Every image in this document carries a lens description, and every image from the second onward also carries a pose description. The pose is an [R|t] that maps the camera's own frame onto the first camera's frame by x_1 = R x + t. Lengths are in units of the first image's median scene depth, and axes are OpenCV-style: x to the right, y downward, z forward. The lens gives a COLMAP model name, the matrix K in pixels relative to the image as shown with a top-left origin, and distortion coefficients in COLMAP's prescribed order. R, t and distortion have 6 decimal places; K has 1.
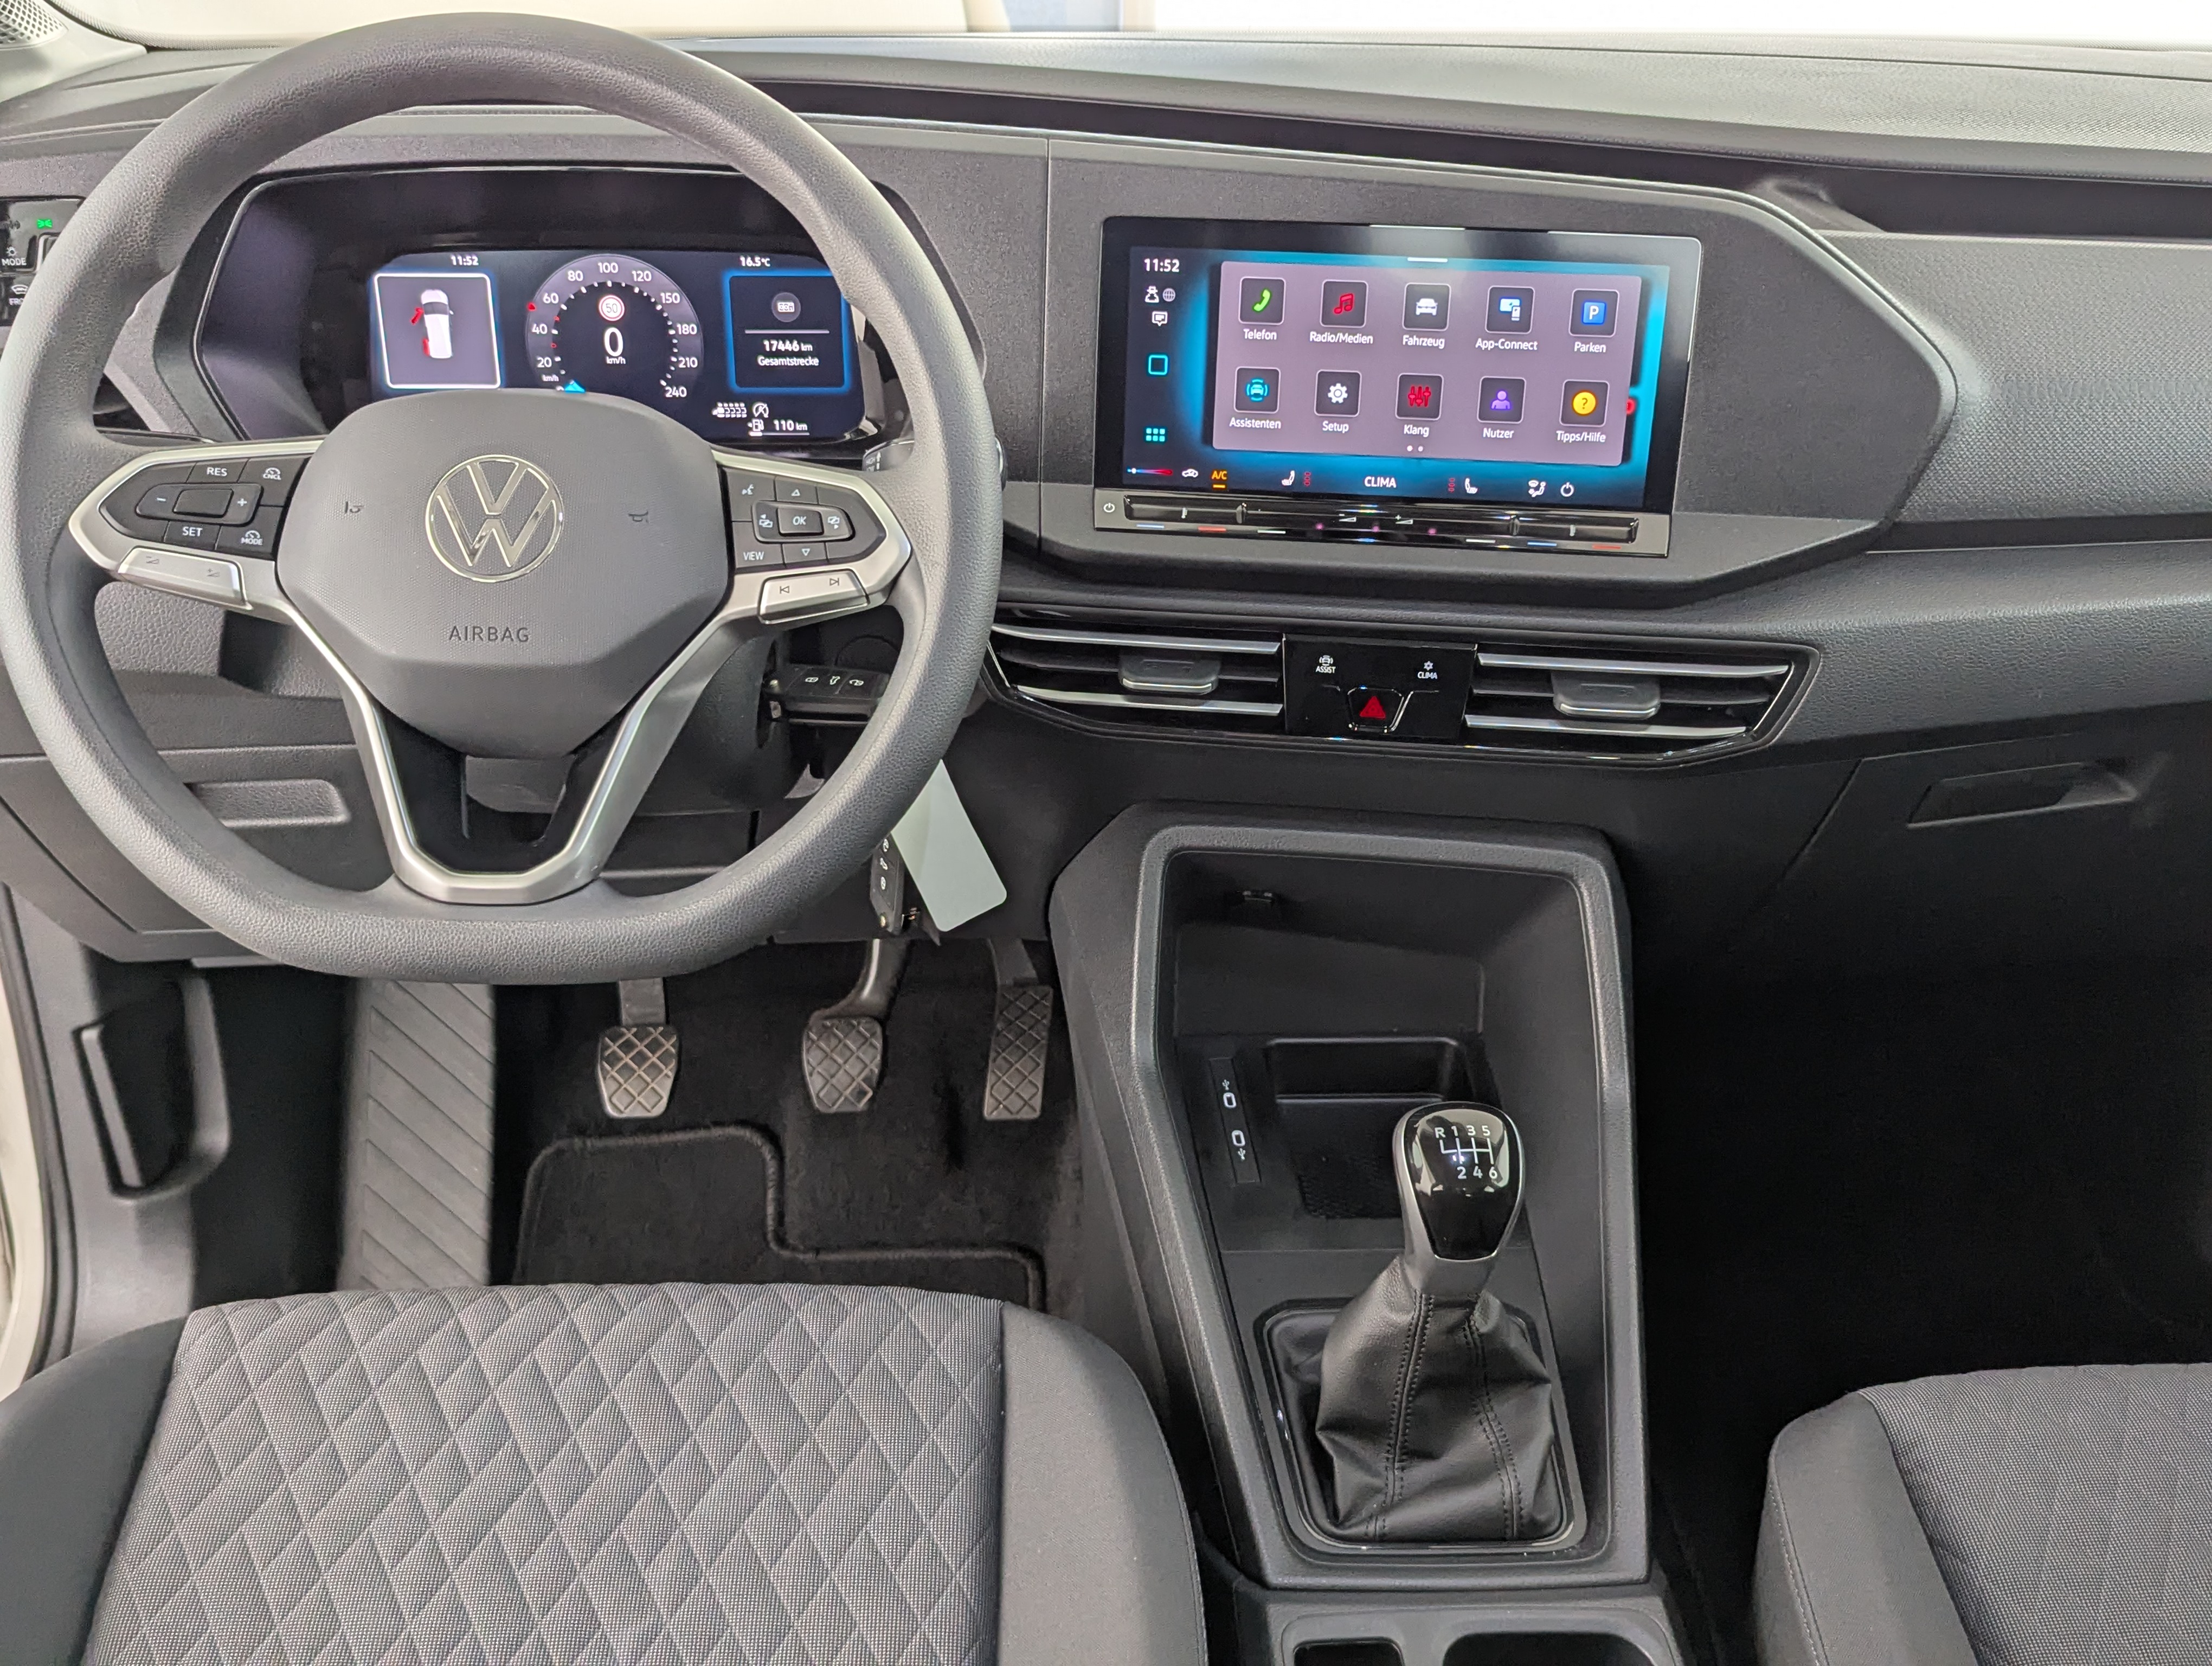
lens RADIAL K [[2036.5, 0, 1104.8], [0, 2036.5, 838.7], [0, 0, 1]] dist [0.029600, 0.000000]
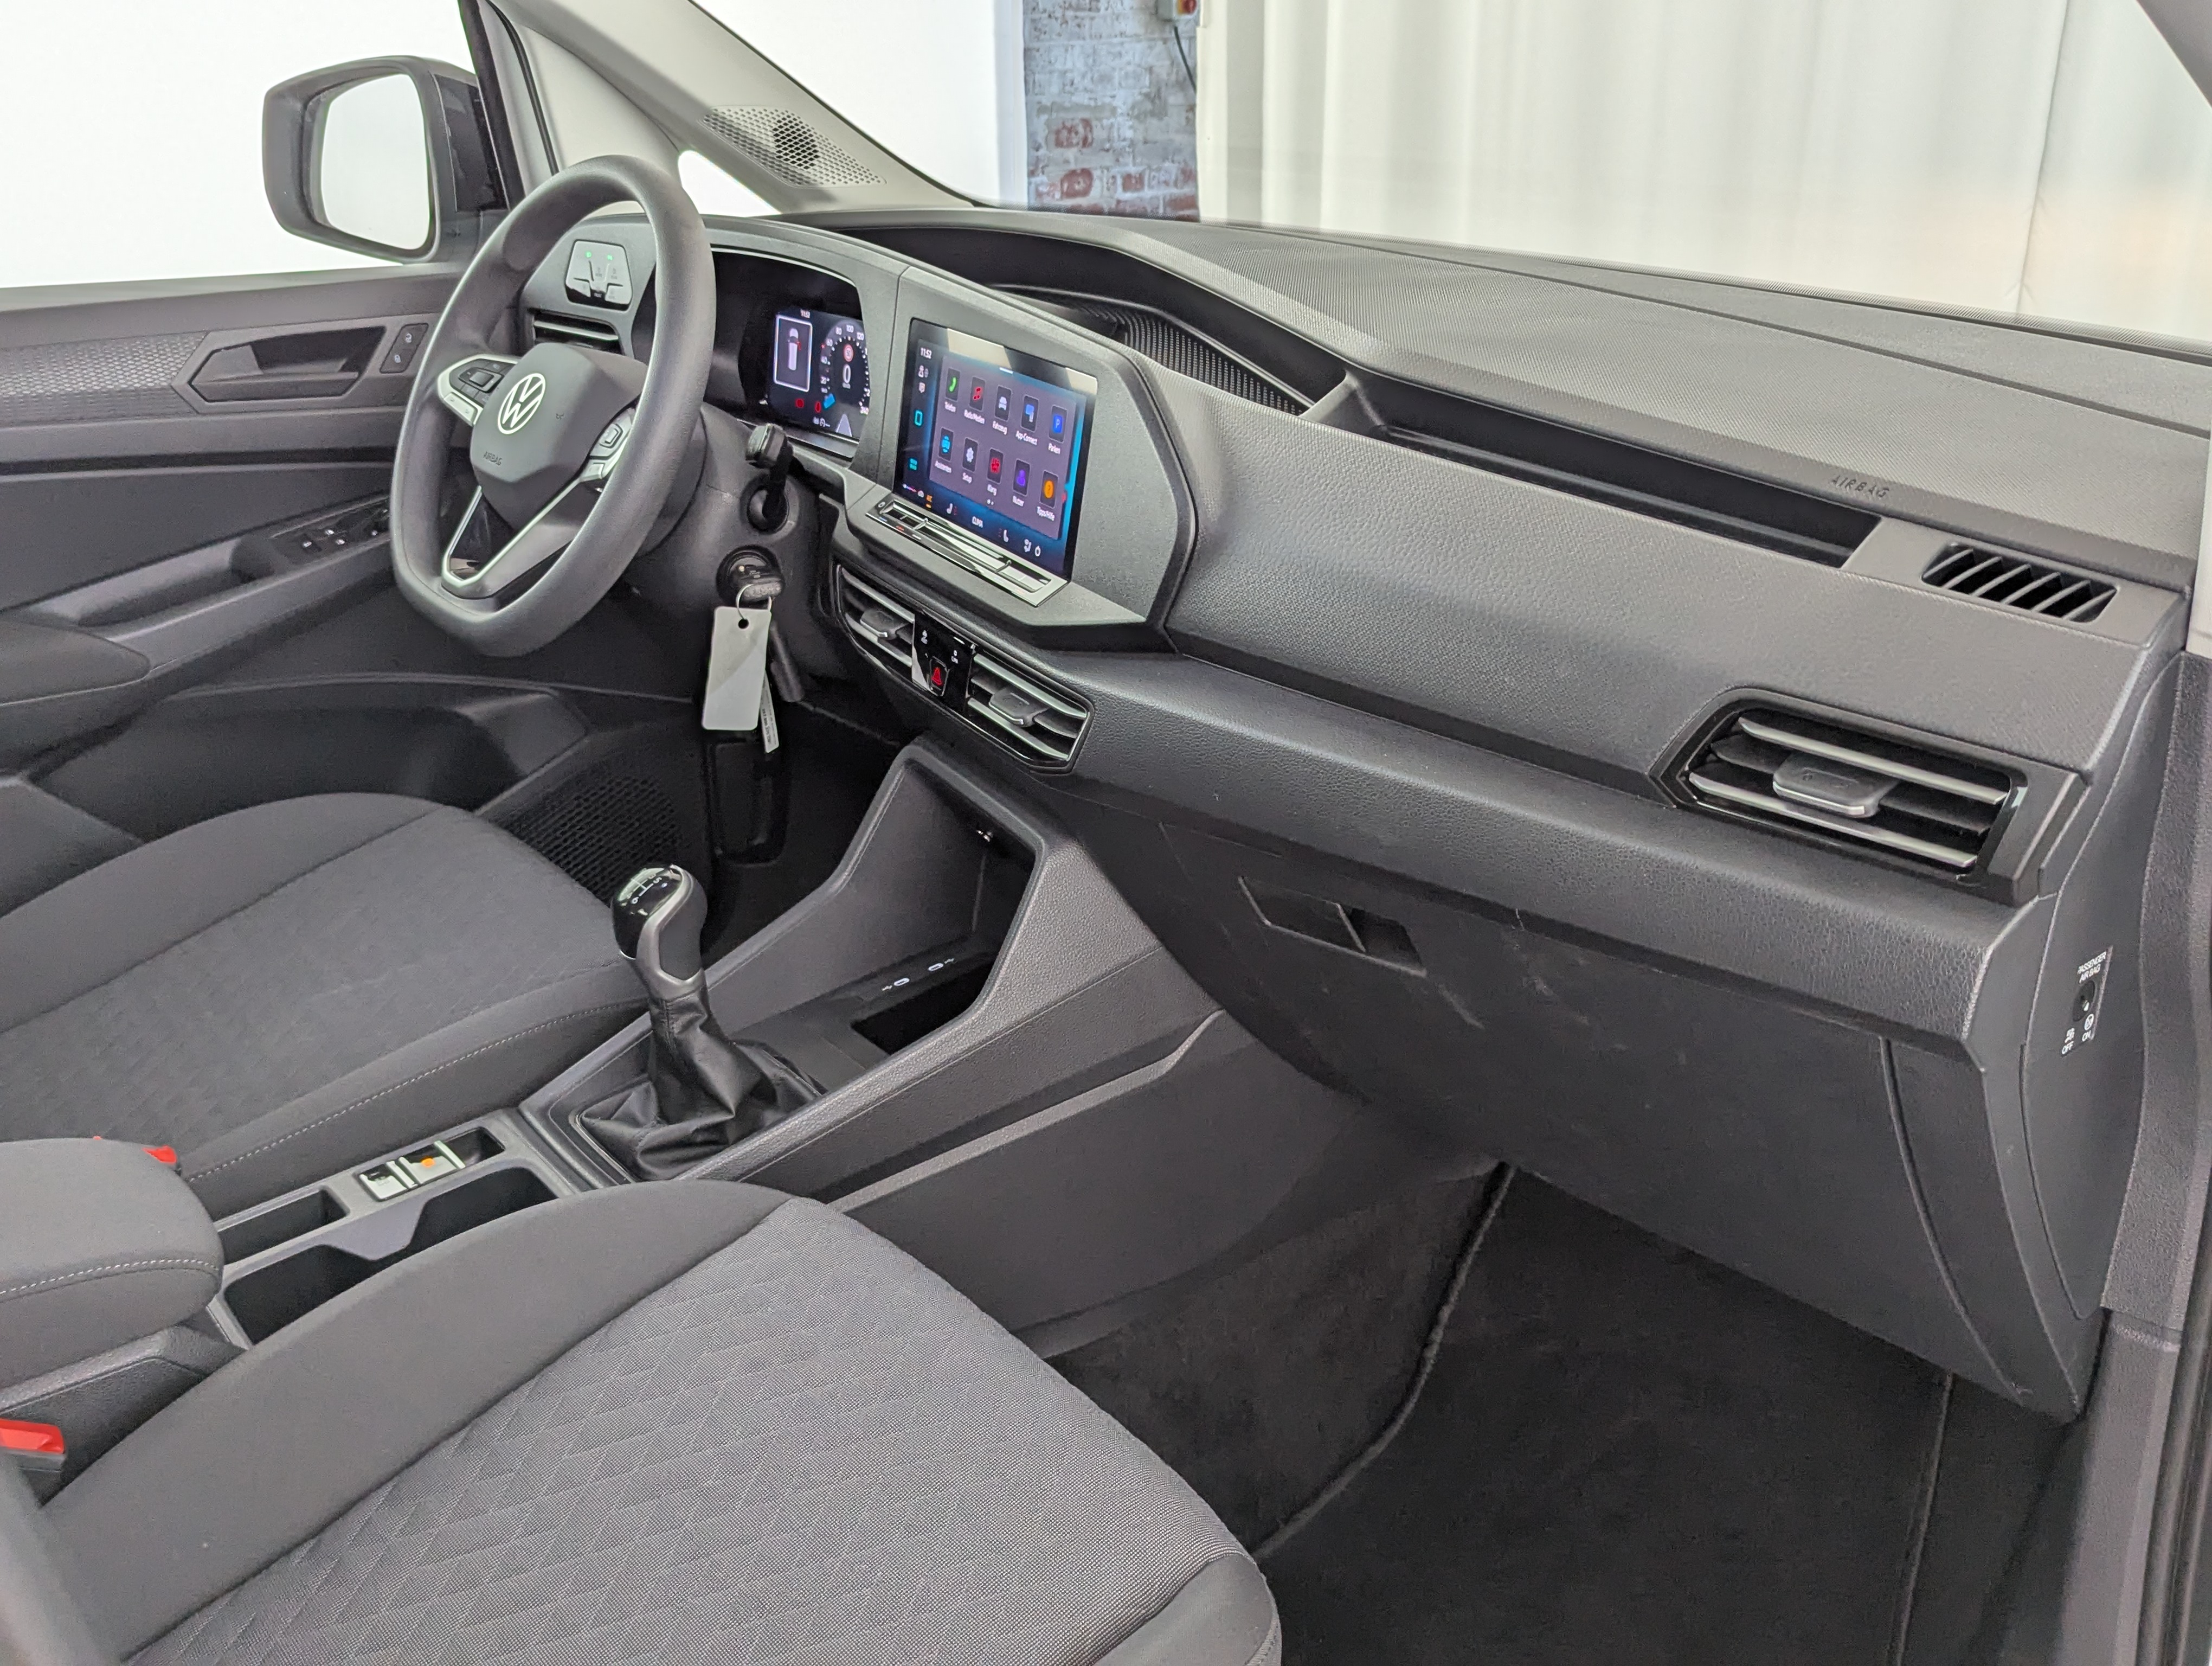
lens RADIAL K [[2036.5, 0, 1120.6], [0, 2036.5, 835.1], [0, 0, 1]] dist [0.029600, 0.000000]
pose [[0.586138, 0.304614, -0.750768, 1.228937], [-0.392440, 0.917418, 0.065845, -0.100185], [0.708825, 0.256037, 0.657276, 0.184413]]
